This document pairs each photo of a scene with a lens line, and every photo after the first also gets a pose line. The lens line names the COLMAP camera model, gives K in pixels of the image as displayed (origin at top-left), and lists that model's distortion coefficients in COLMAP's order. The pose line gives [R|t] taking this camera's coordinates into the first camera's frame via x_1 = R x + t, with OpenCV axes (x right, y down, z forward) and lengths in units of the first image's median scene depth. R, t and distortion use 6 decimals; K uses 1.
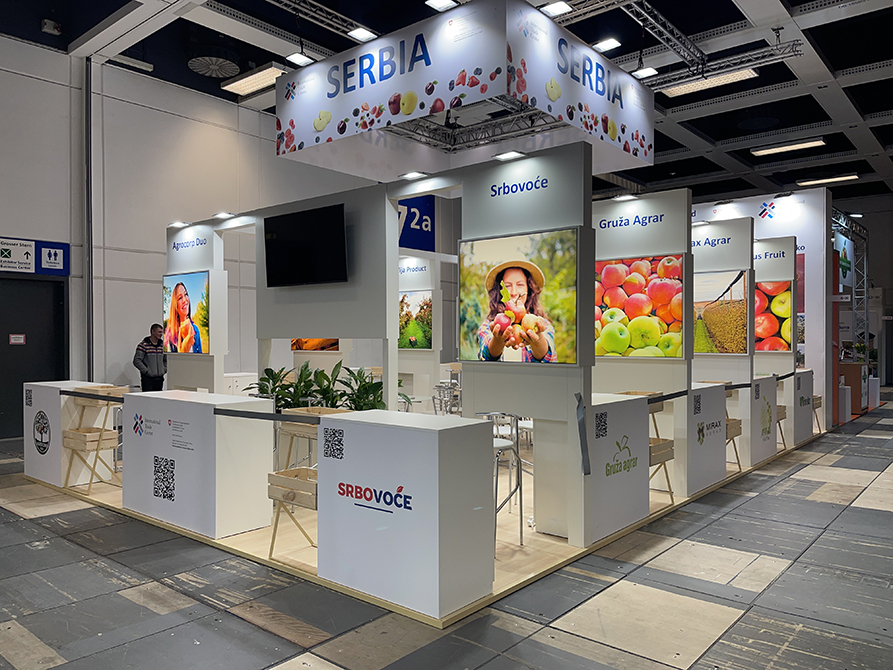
lens RADIAL K [[669.7, 0, 445.0], [0, 669.7, 336.6], [0, 0, 1]] dist [0.078778, -0.101321]
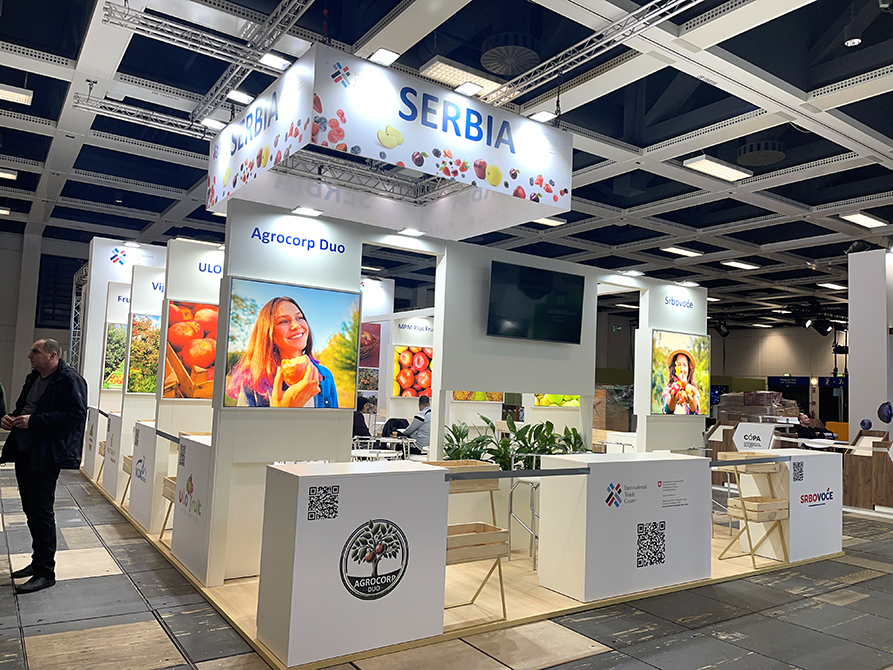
lens RADIAL K [[669.7, 0, 445.0], [0, 669.7, 336.6], [0, 0, 1]] dist [0.078778, -0.101321]
pose [[0.265084, 0.083865, 0.960571, -1.489002], [-0.039782, 0.996313, -0.076007, -0.000849], [-0.963404, -0.018065, 0.267443, 1.060421]]
